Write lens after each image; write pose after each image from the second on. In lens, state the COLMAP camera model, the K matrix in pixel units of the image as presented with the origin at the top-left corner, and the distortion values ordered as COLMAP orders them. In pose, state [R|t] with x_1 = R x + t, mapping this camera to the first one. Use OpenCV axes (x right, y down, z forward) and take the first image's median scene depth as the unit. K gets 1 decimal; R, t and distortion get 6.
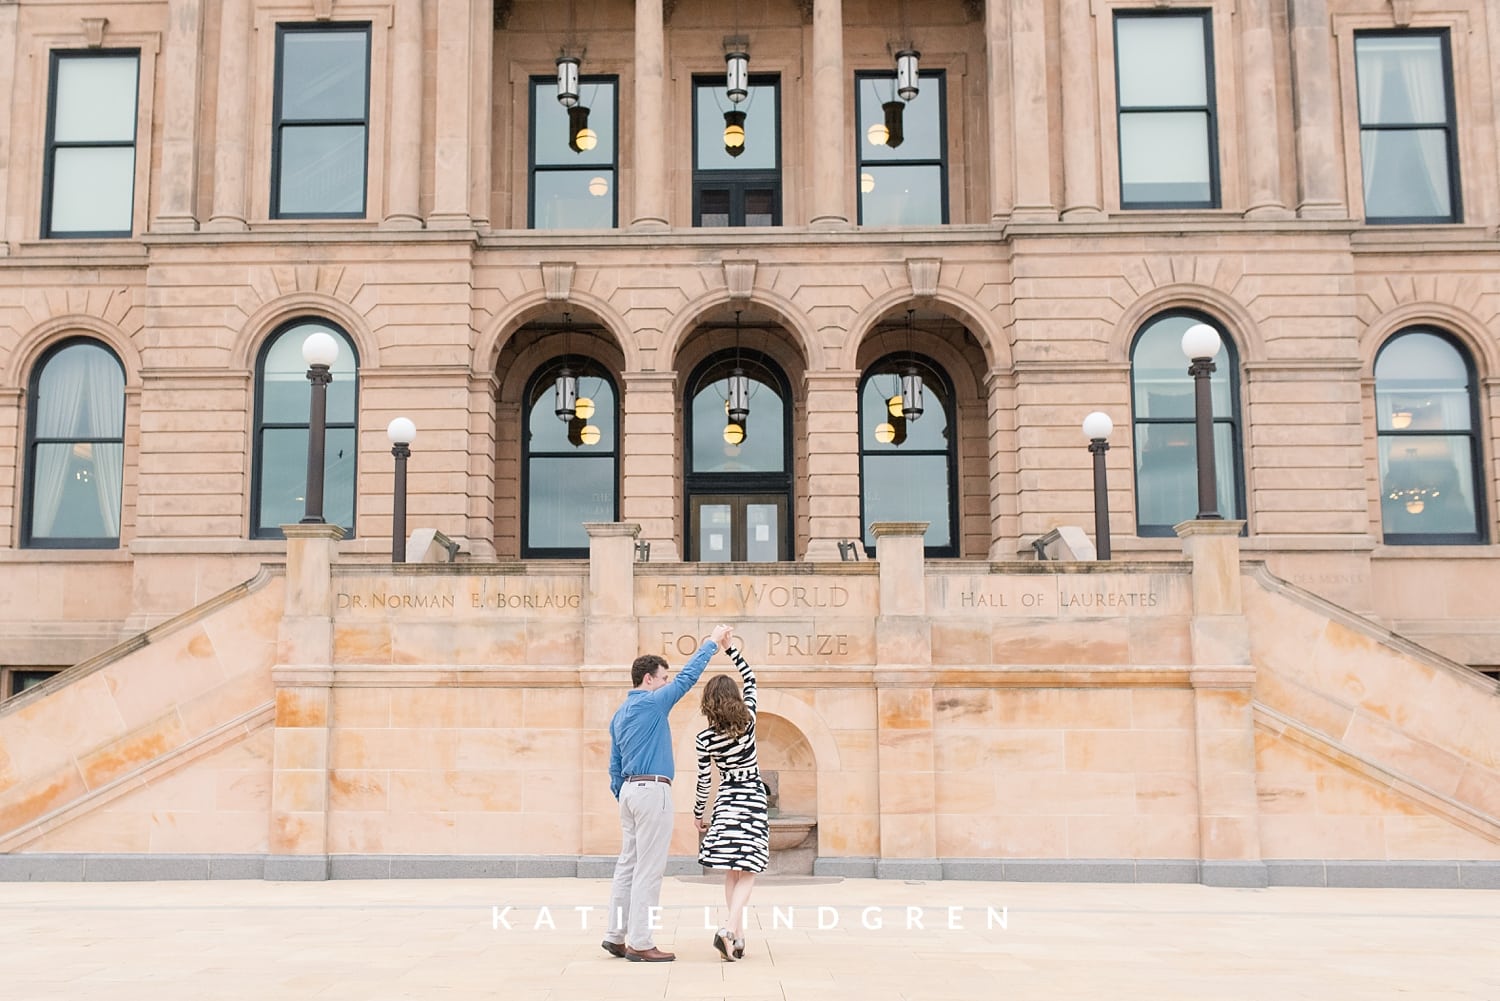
lens RADIAL K [[1671.2, 0, 649.0], [0, 1671.2, 500.0], [0, 0, 1]] dist [0.029789, 0.007520]
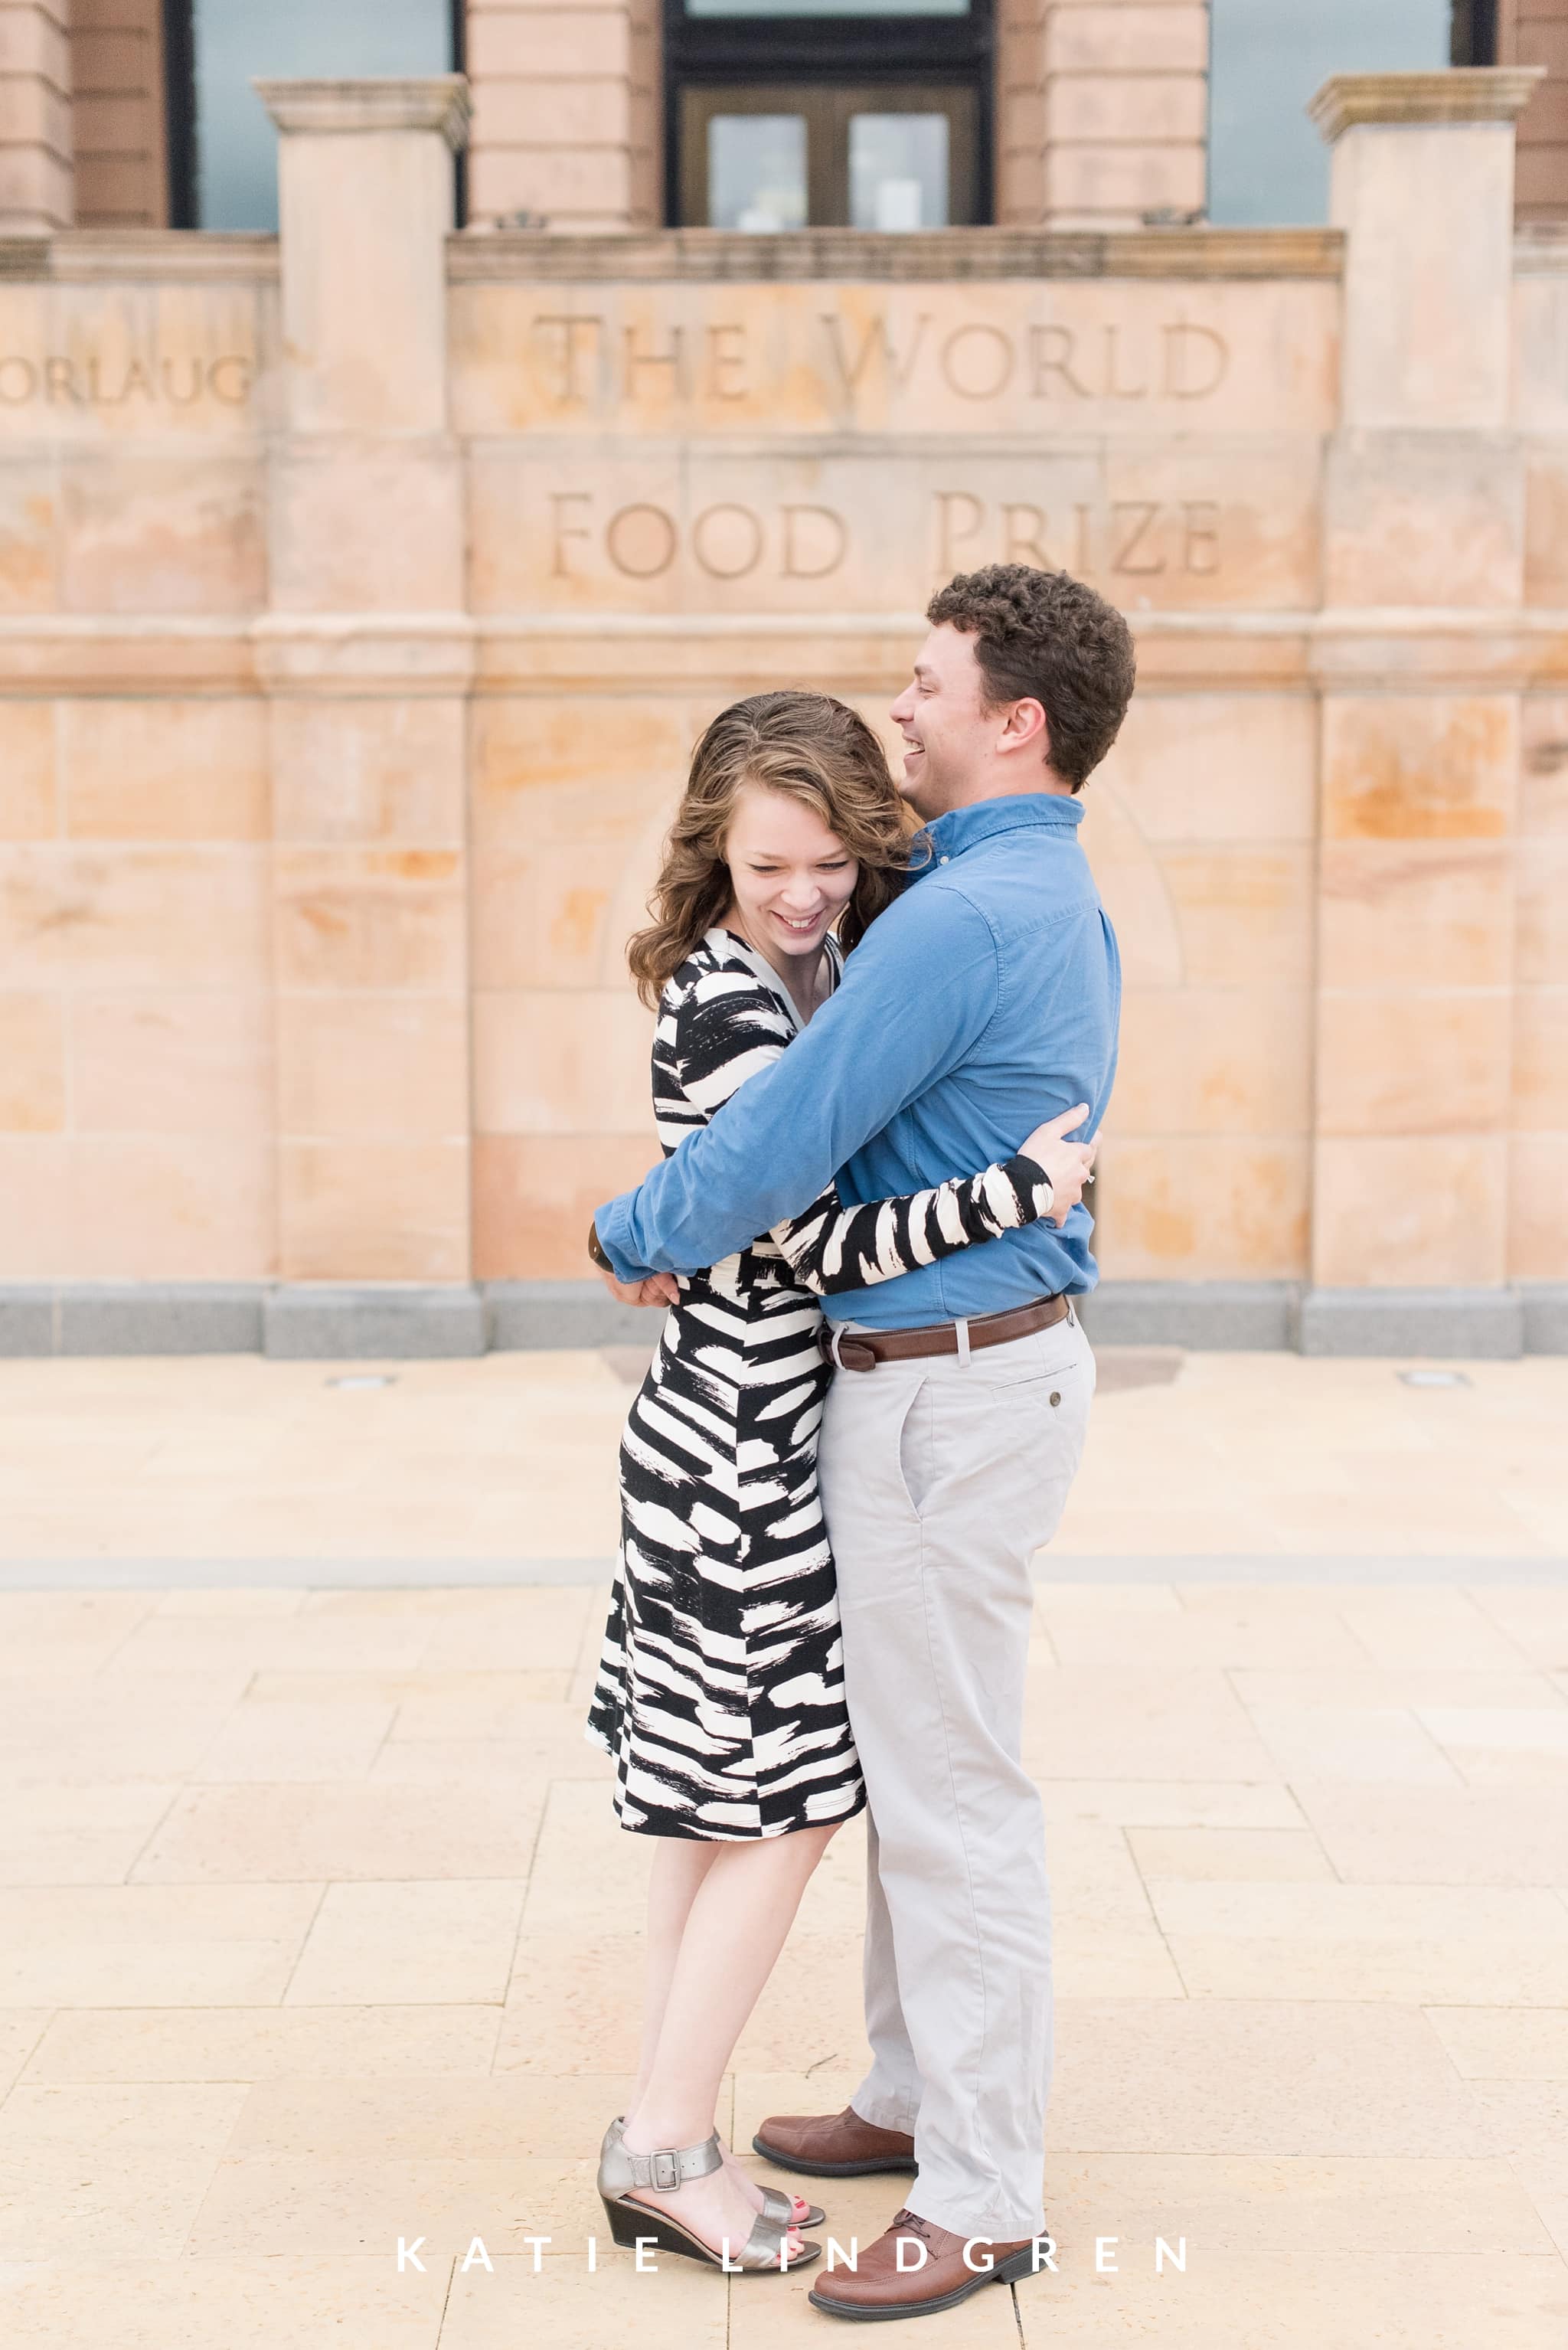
lens RADIAL K [[3871.2, 0, 716.0], [0, 3871.2, 1319.5], [0, 0, 1]] dist [-0.003696, 0.164992]
pose [[0.999643, -0.007697, 0.025576, 0.017532], [0.000336, 0.961131, 0.276092, 0.033408], [-0.026706, -0.275985, 0.960791, 0.345861]]
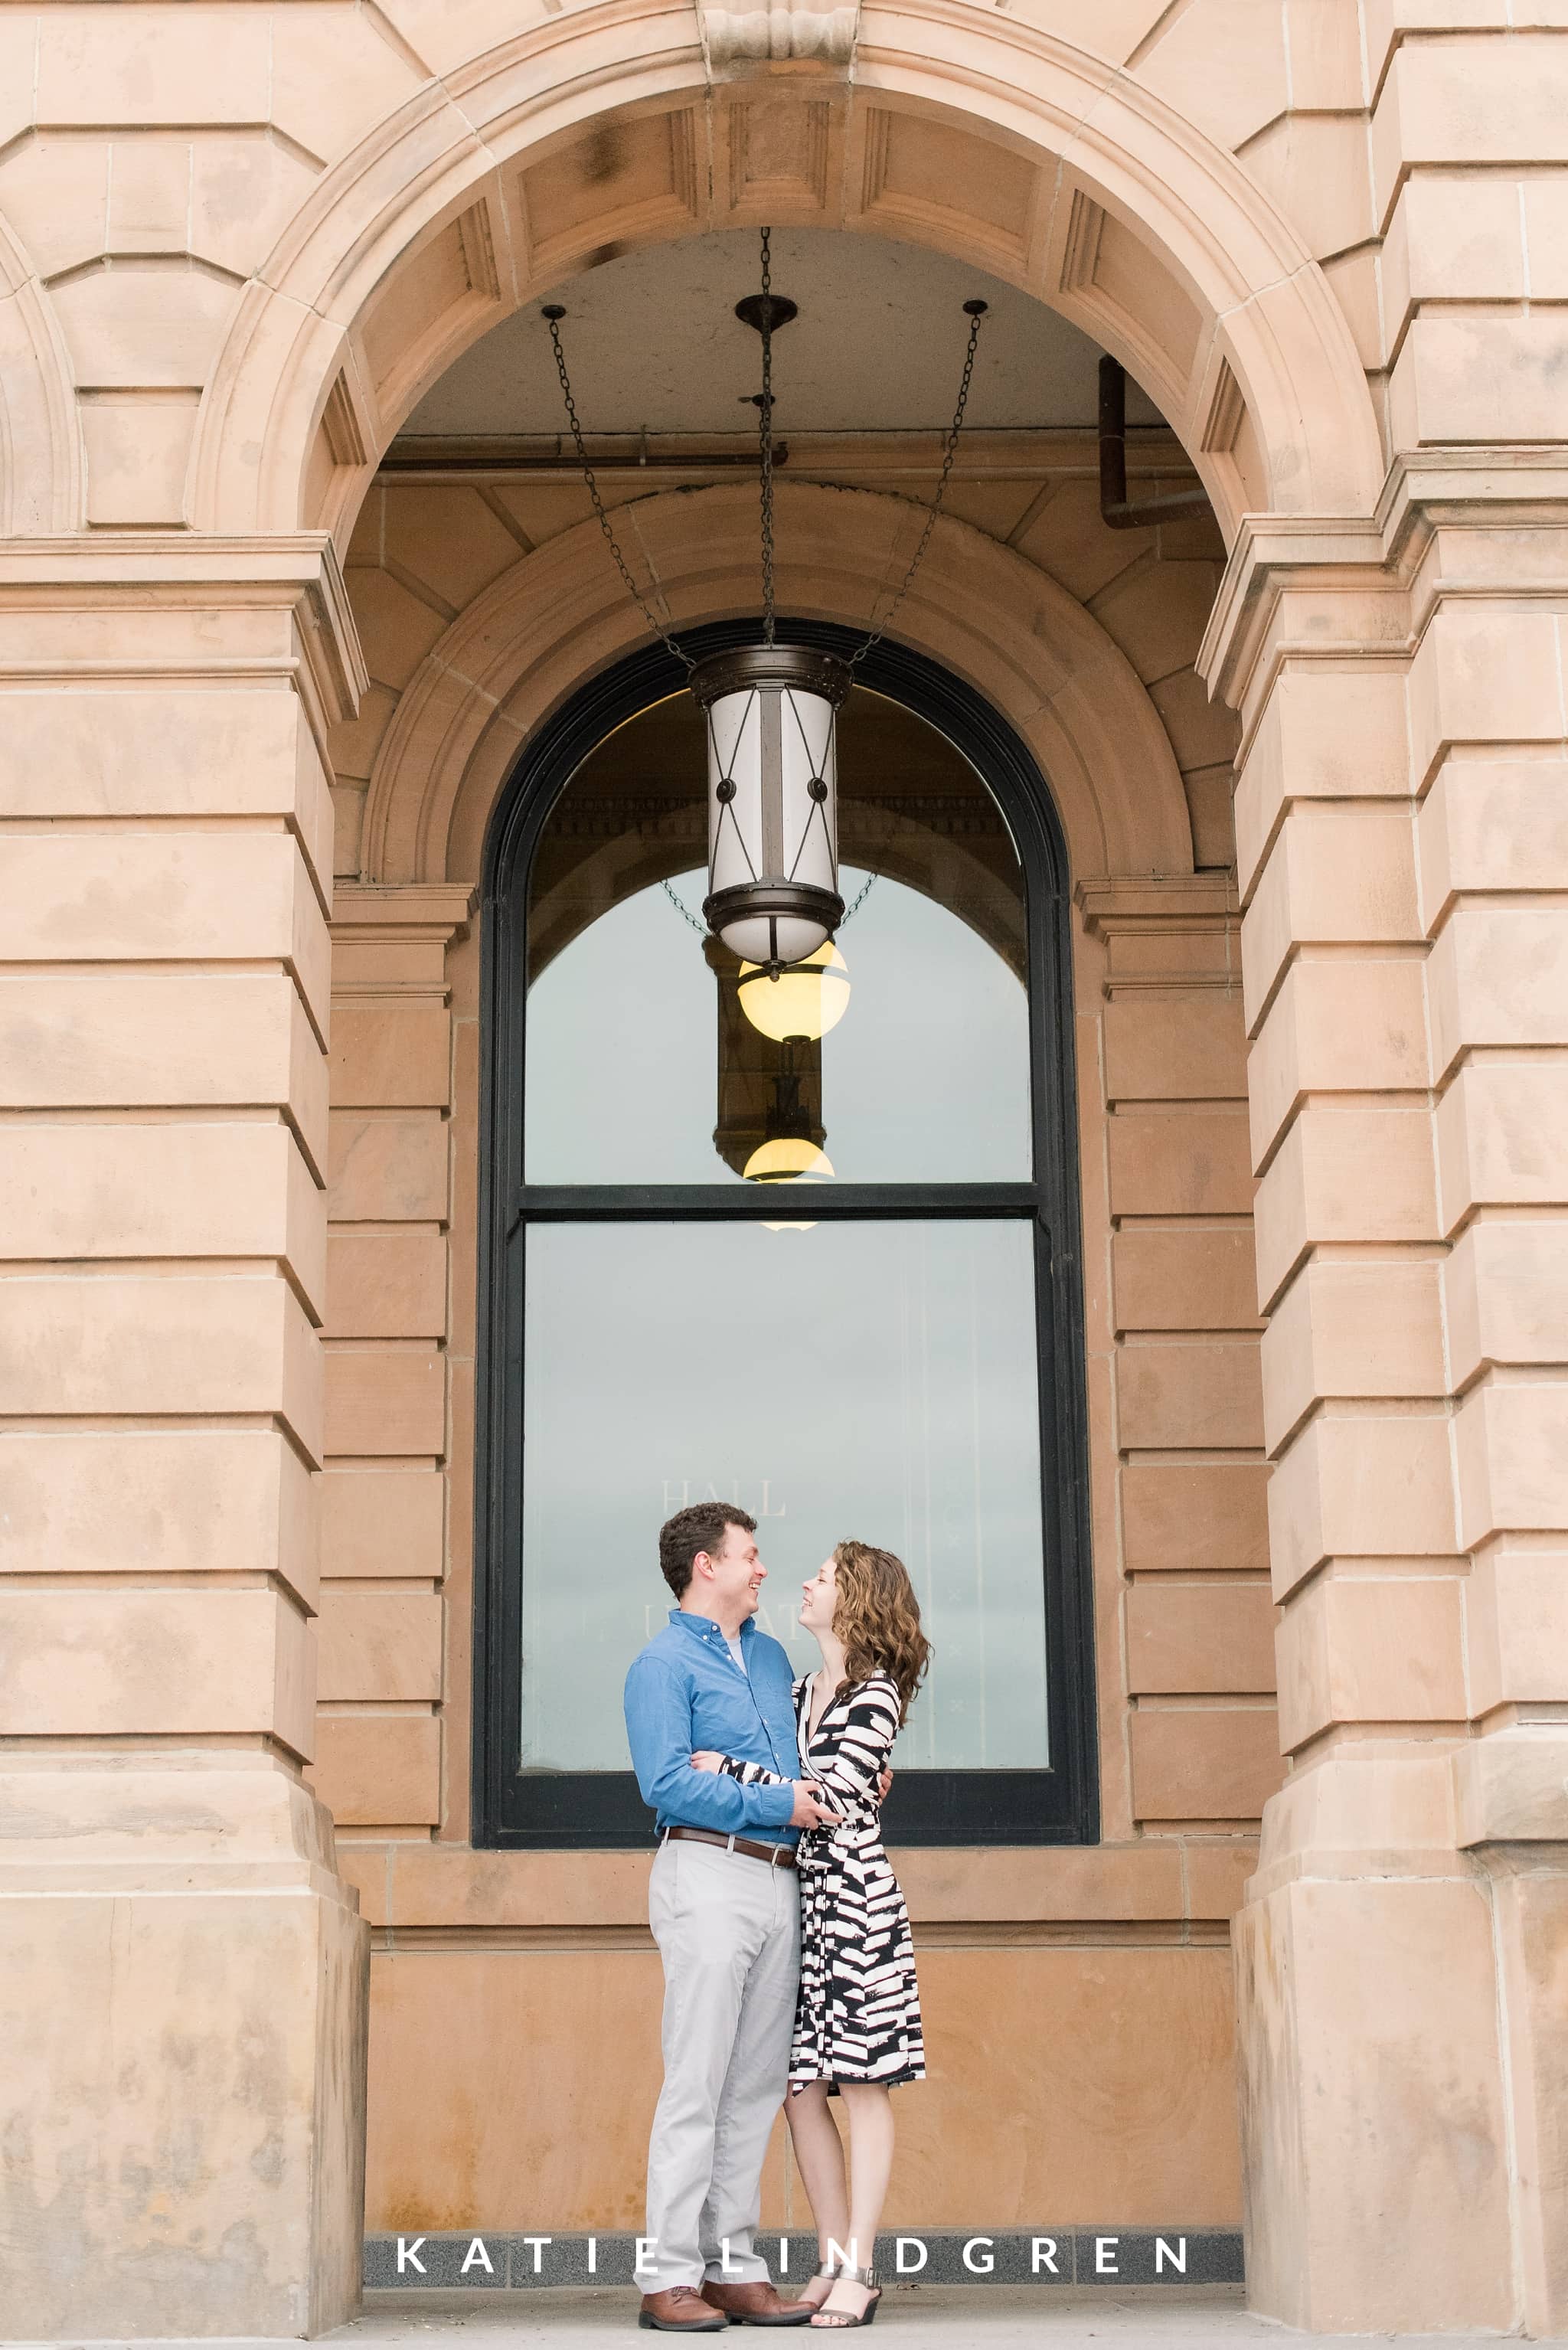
lens RADIAL K [[3601.6, 0, 723.4], [0, 3601.6, 1097.3], [0, 0, 1]] dist [0.015894, 0.097378]
pose [[0.999703, -0.000572, 0.024376, 0.238540], [0.003869, 0.990776, -0.135454, 0.017419], [-0.024074, 0.135508, 0.990484, 1.098259]]
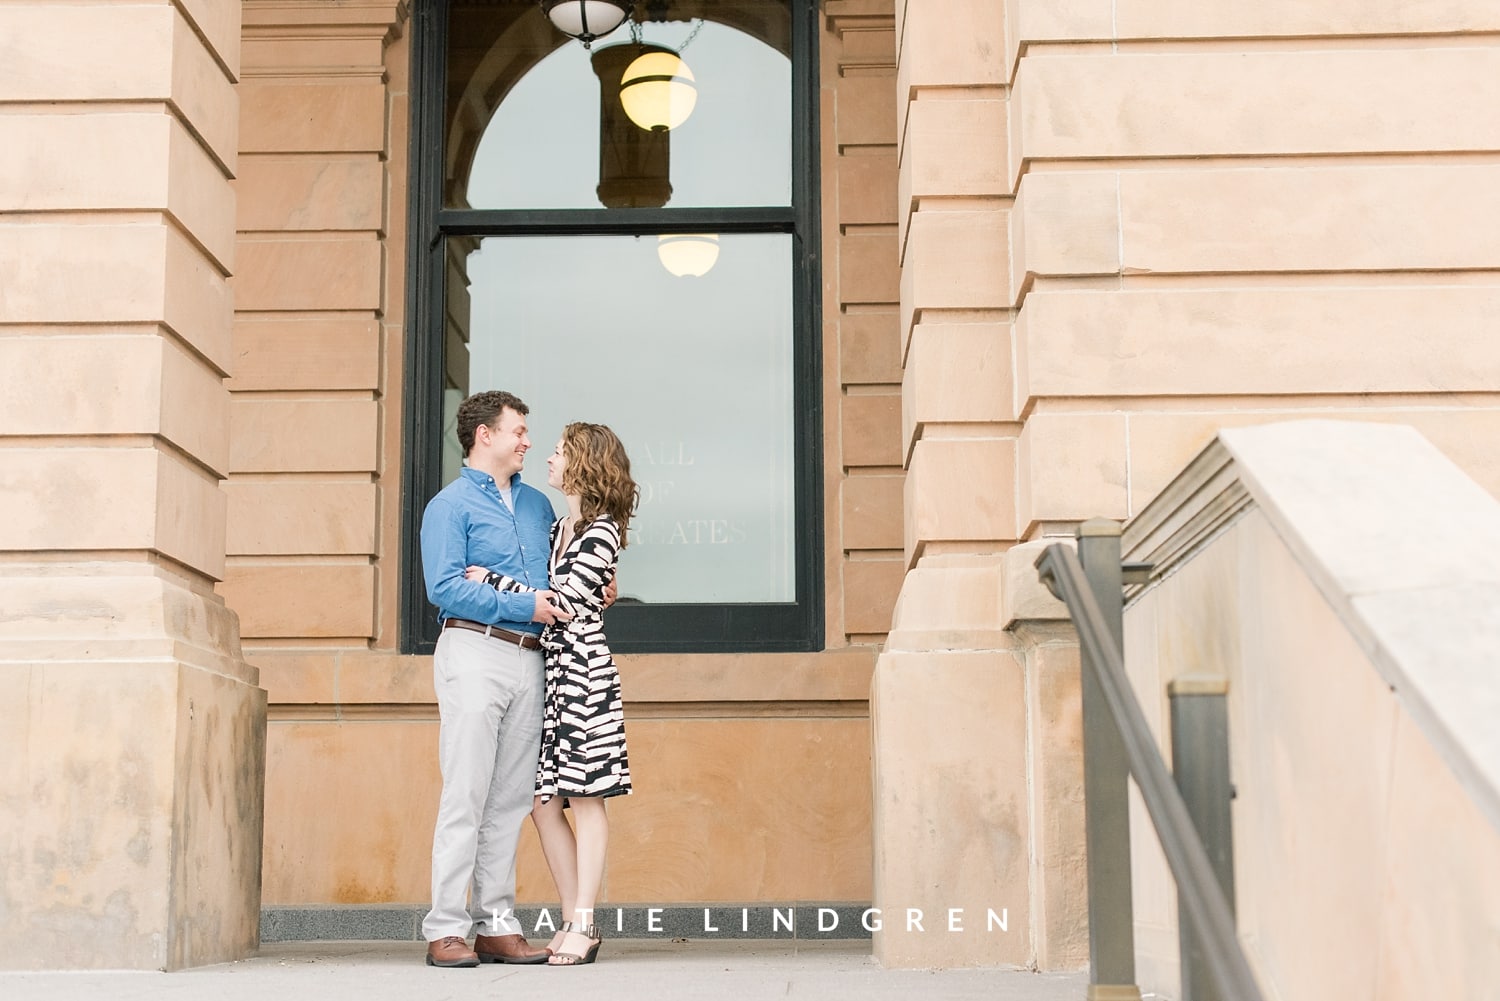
lens RADIAL K [[2152.6, 0, 722.1], [0, 2152.6, 494.8], [0, 0, 1]] dist [-0.009483, 0.125620]
pose [[0.999960, -0.003634, 0.008157, 0.284849], [0.003842, 0.999663, -0.025659, 0.034022], [-0.008061, 0.025690, 0.999637, 1.176728]]
